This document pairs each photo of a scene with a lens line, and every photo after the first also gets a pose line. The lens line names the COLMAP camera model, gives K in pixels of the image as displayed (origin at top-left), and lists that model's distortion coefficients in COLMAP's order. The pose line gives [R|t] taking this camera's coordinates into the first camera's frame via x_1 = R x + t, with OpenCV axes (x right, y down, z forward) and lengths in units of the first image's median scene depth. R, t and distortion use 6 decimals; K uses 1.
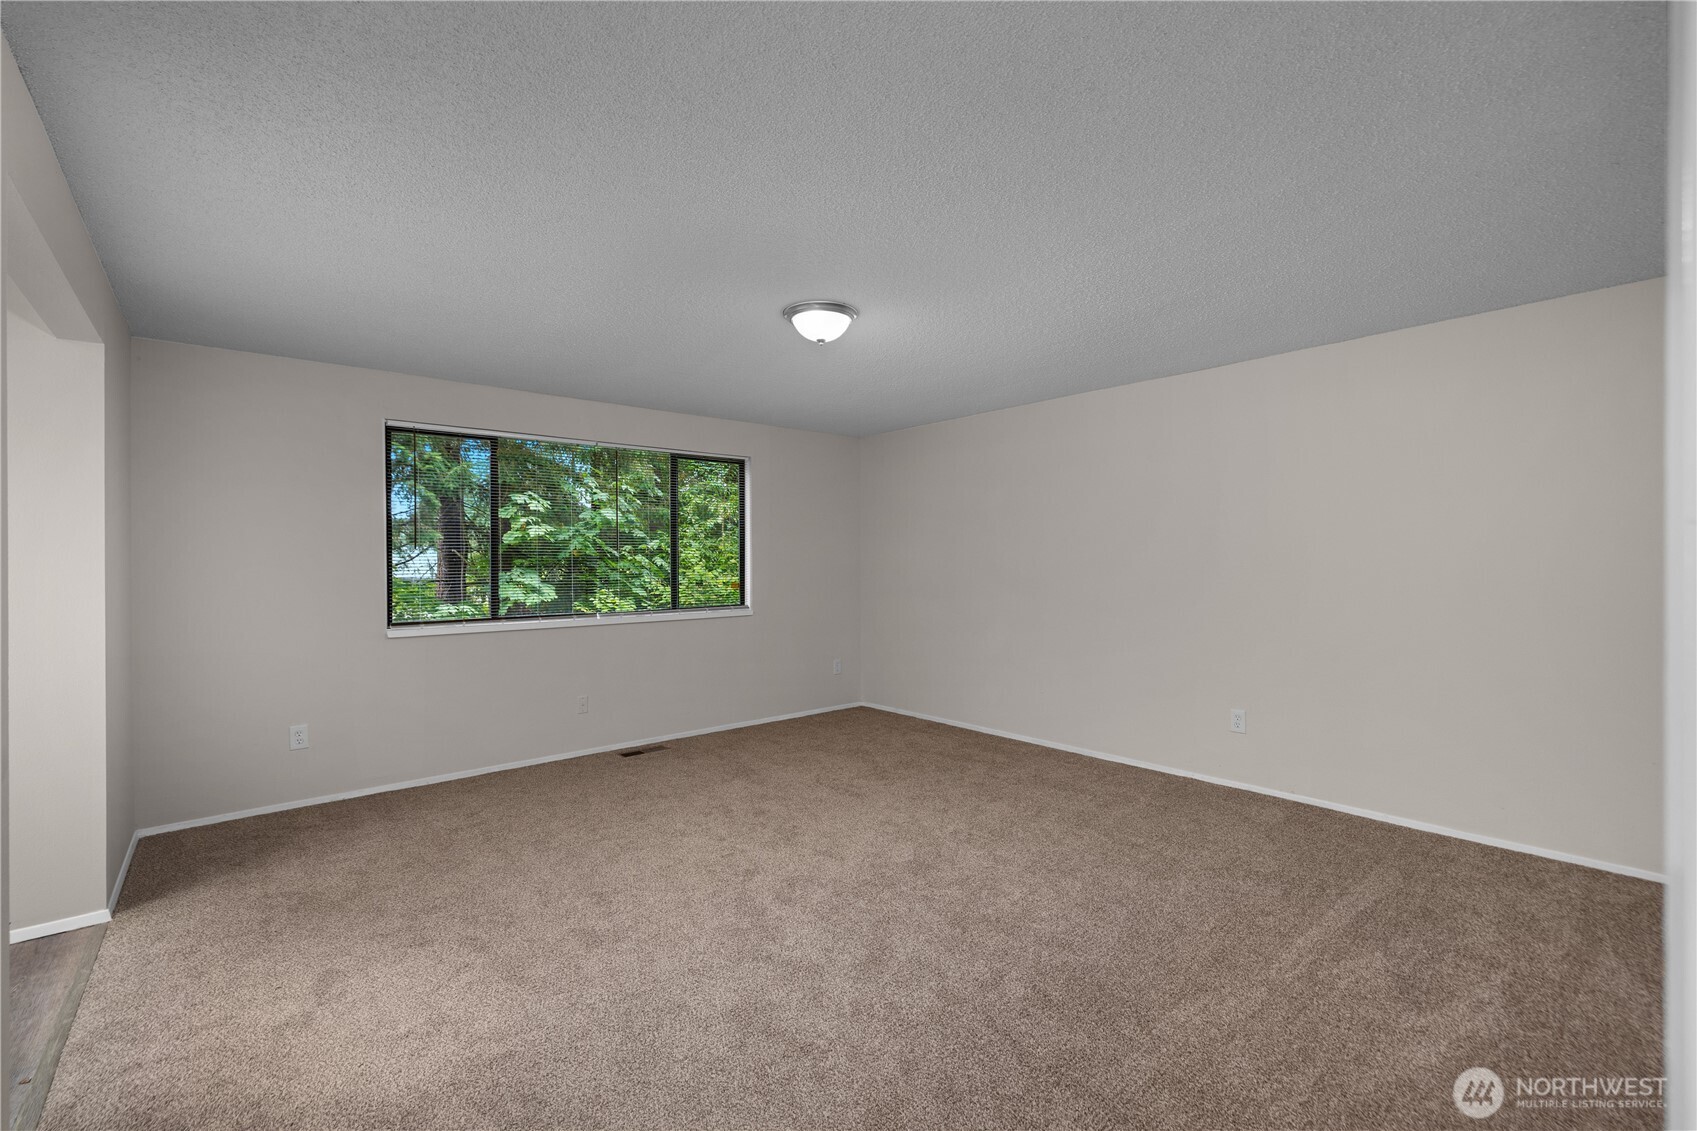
lens RADIAL K [[731.6, 0, 840.8], [0, 731.6, 560.8], [0, 0, 1]] dist [0.005146, -0.000495]
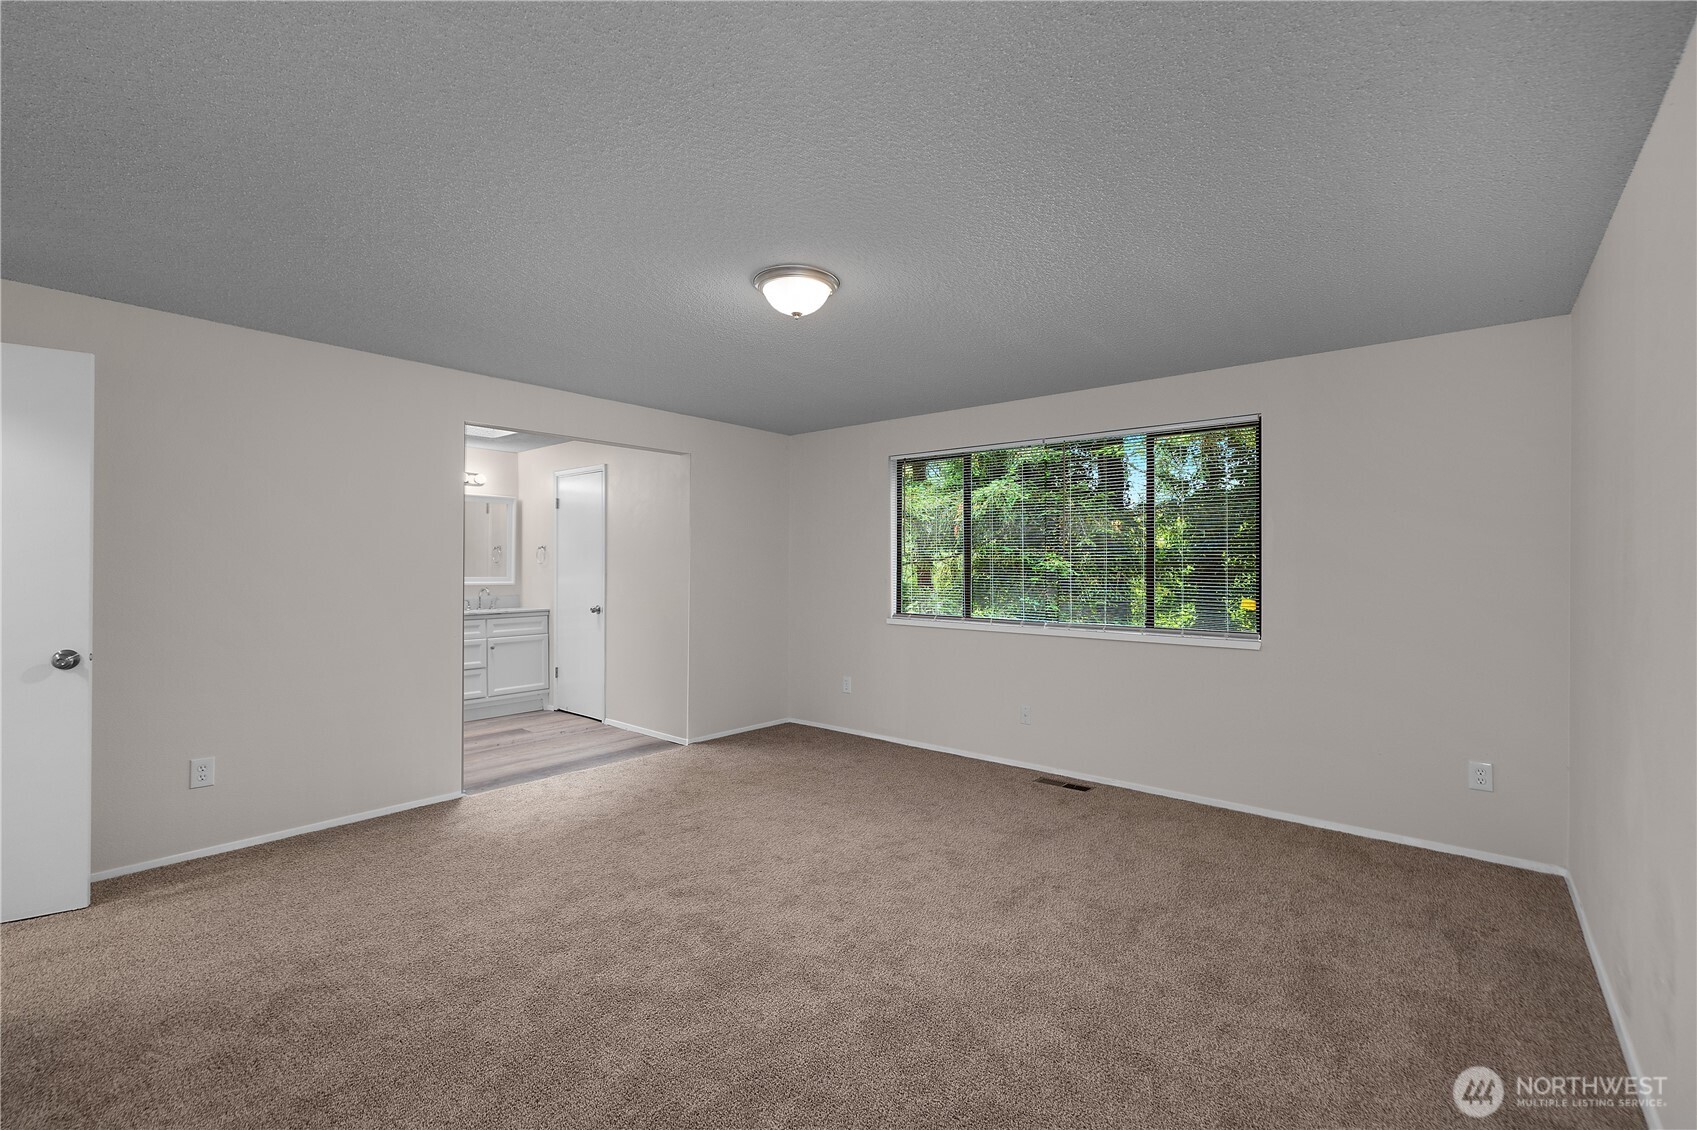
lens RADIAL K [[731.6, 0, 833.7], [0, 731.6, 565.8], [0, 0, 1]] dist [0.005146, -0.000495]
pose [[0.149796, 0.006019, -0.988699, 0.672194], [-0.003150, 0.999979, 0.005610, -0.005256], [0.988712, 0.002274, 0.149812, 0.726978]]
